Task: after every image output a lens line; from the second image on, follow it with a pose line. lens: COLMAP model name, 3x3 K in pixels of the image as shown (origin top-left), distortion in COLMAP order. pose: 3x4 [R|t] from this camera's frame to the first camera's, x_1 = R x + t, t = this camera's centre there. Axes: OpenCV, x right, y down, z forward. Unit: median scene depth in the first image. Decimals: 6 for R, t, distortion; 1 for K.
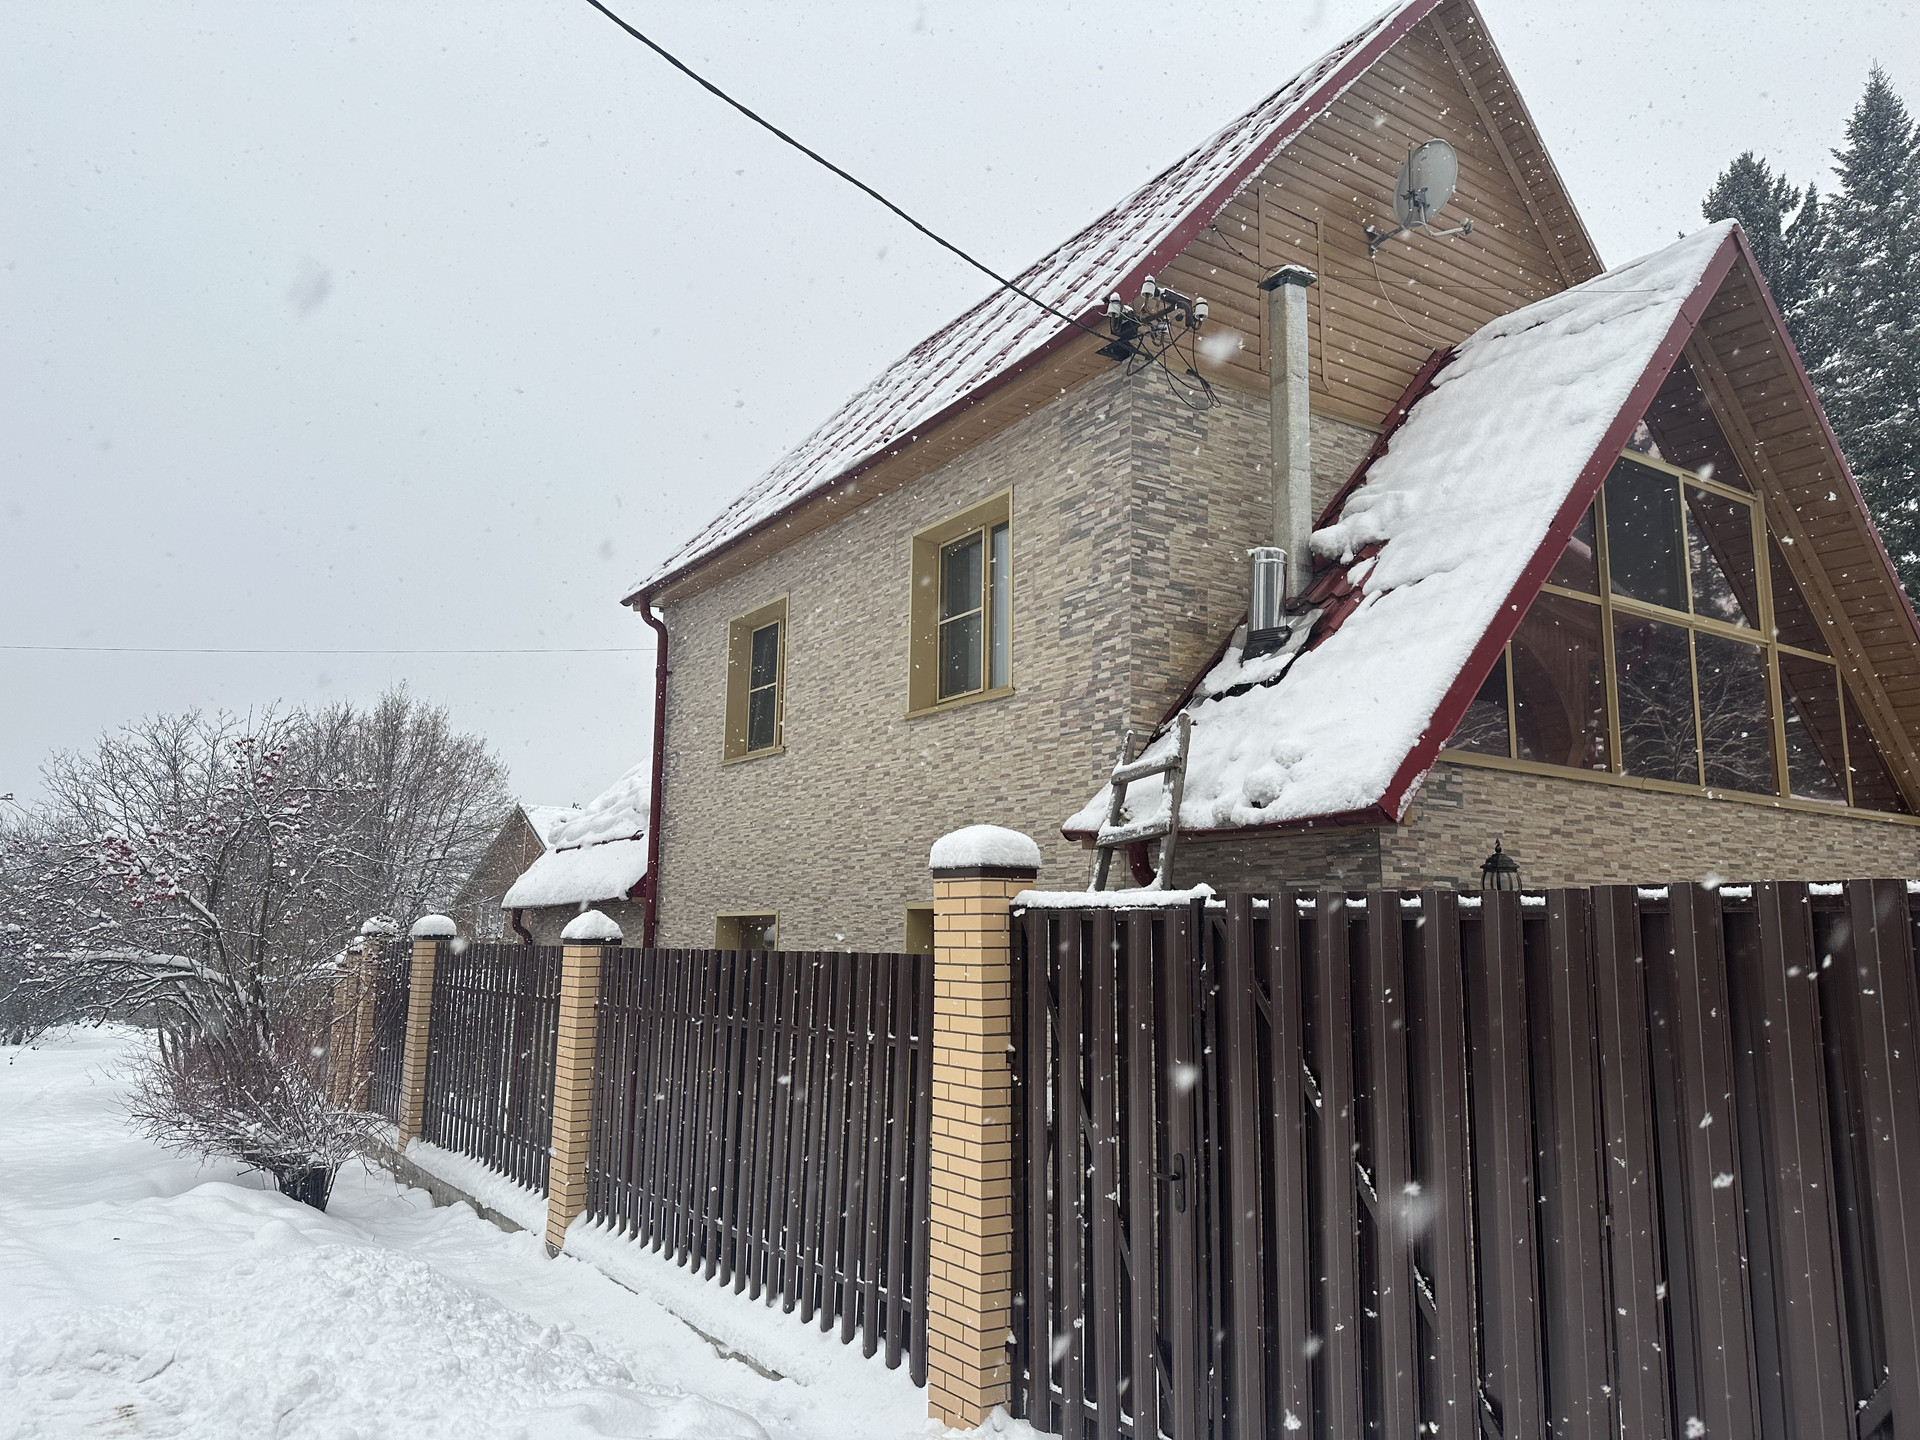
lens RADIAL K [[1345.7, 0, 954.6], [0, 1345.7, 723.6], [0, 0, 1]] dist [0.030301, -0.028776]
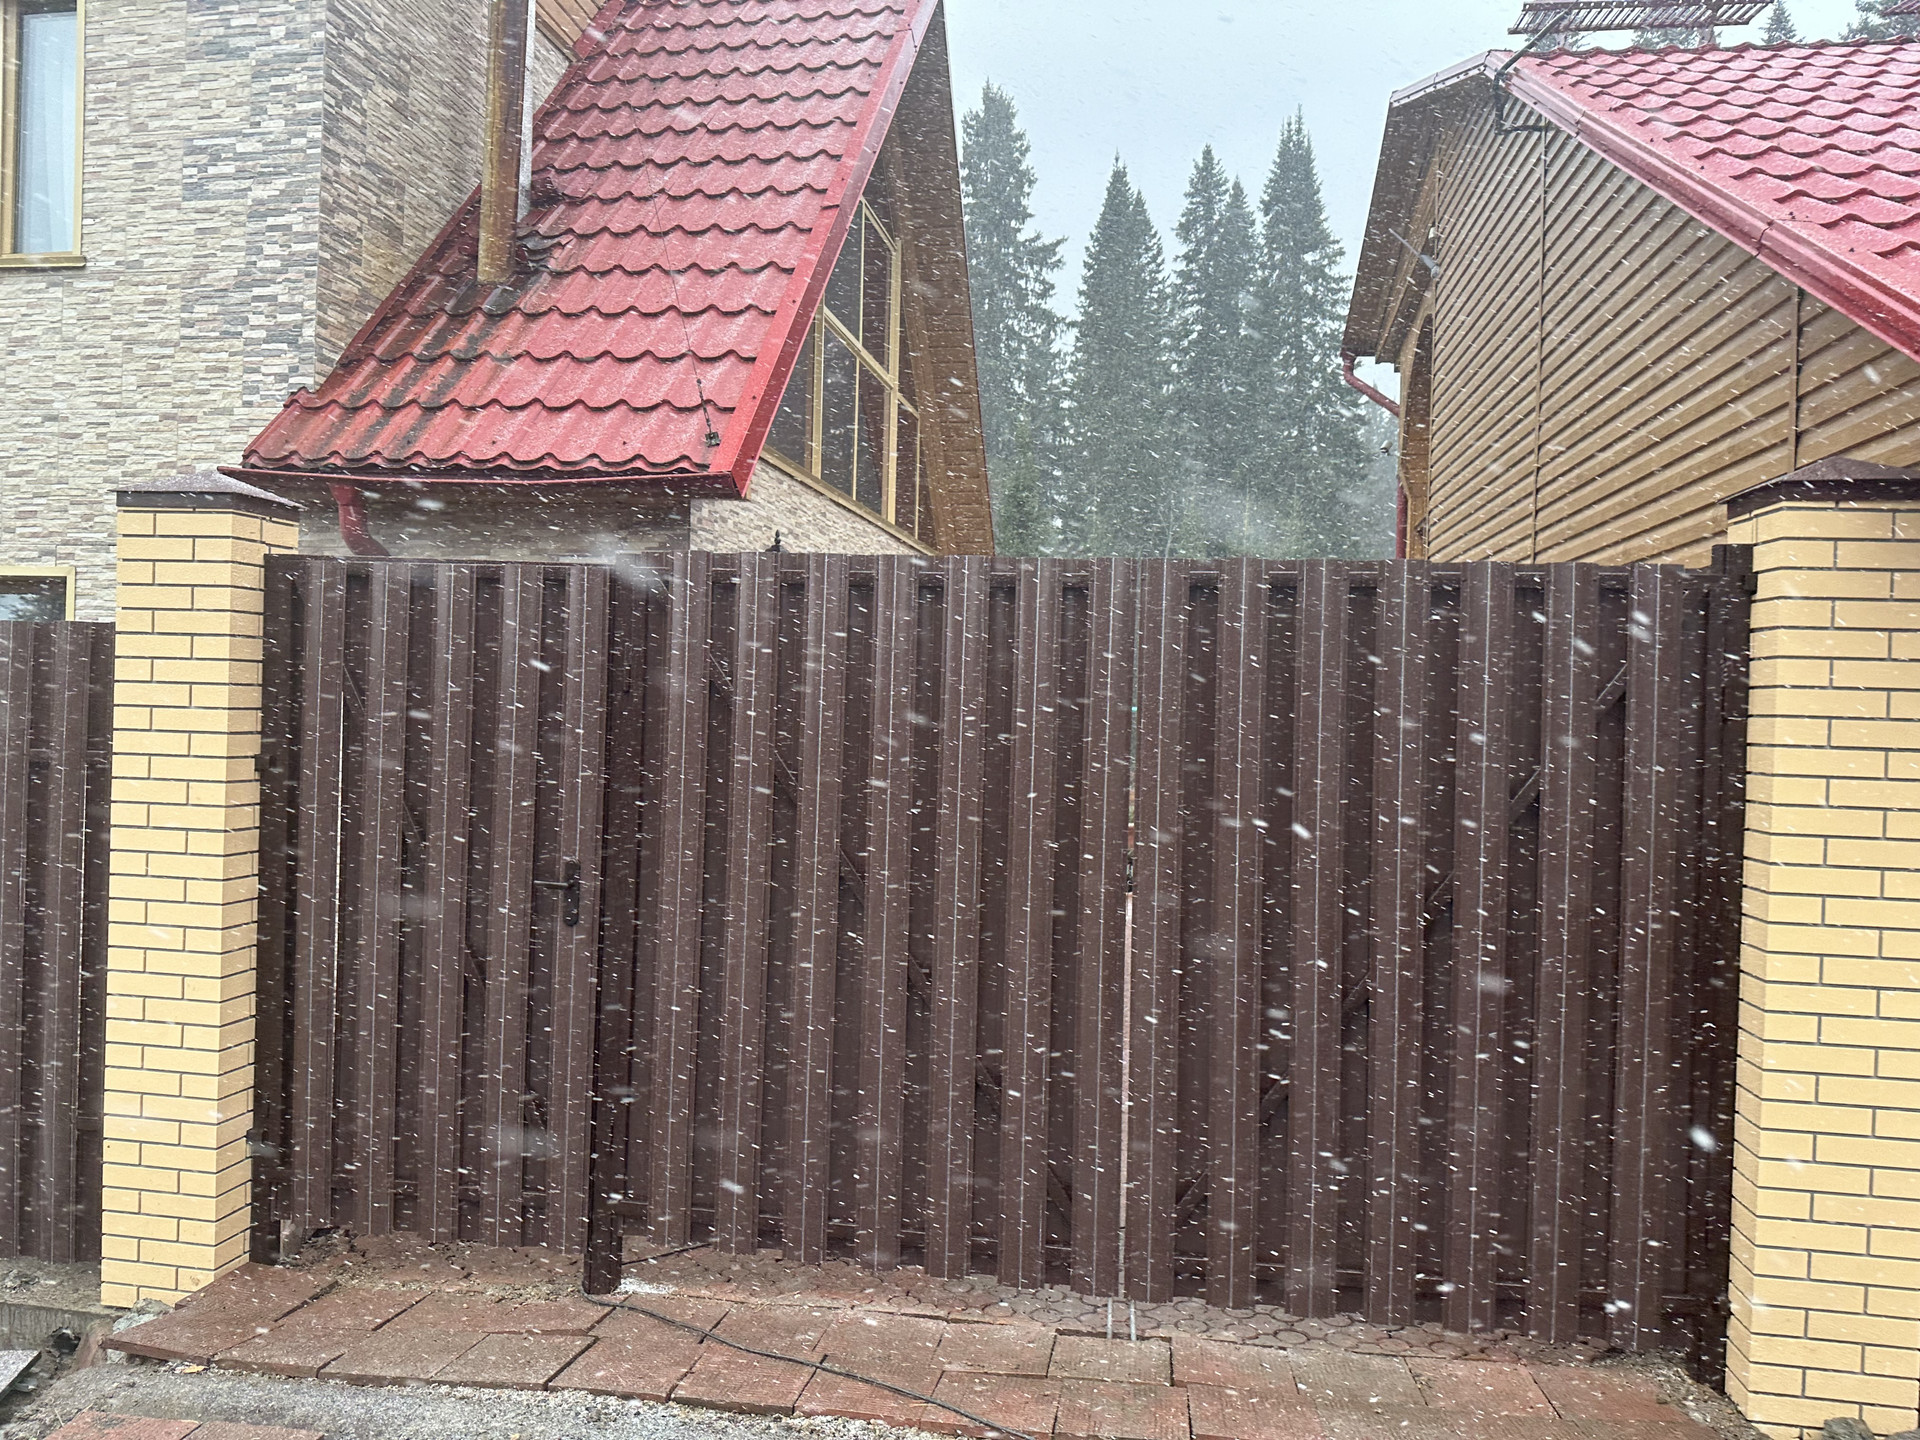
lens RADIAL K [[1345.7, 0, 959.4], [0, 1345.7, 701.0], [0, 0, 1]] dist [0.030301, -0.028776]
pose [[0.687714, 0.002767, 0.725976, -0.161029], [-0.130878, 0.984081, 0.120229, 0.058599], [-0.714087, -0.177698, 0.677129, 0.196246]]
